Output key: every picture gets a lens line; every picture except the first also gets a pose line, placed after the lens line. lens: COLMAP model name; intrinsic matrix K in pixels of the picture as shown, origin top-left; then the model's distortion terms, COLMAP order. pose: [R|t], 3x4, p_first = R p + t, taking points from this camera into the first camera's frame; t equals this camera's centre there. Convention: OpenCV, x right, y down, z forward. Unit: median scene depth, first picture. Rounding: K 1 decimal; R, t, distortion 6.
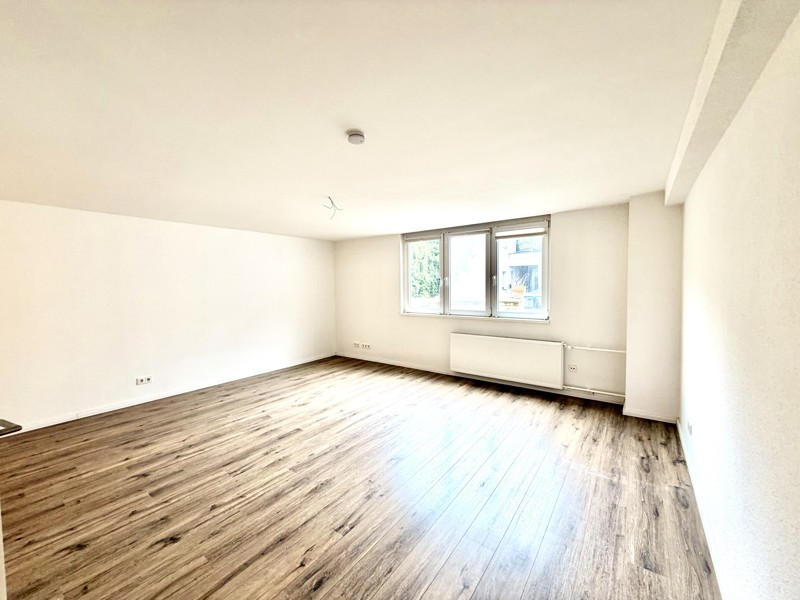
lens RADIAL K [[320.1, 0, 401.9], [0, 320.1, 300.6], [0, 0, 1]] dist [0.000158, 0.000183]
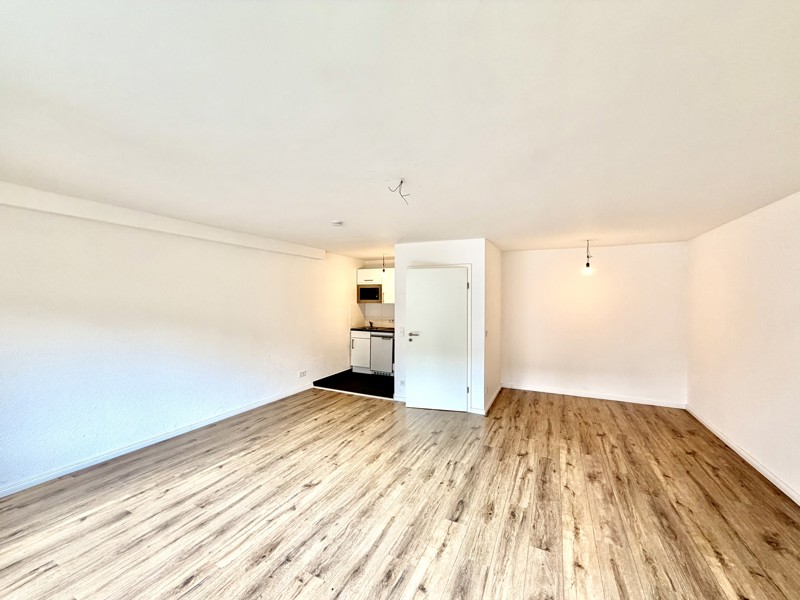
lens RADIAL K [[320.1, 0, 401.7], [0, 320.1, 304.0], [0, 0, 1]] dist [0.000158, 0.000183]
pose [[-0.982745, 0.012487, -0.184542, -0.111504], [0.000056, 0.997739, 0.067213, -0.117142], [0.184964, 0.066043, -0.980524, 1.928992]]
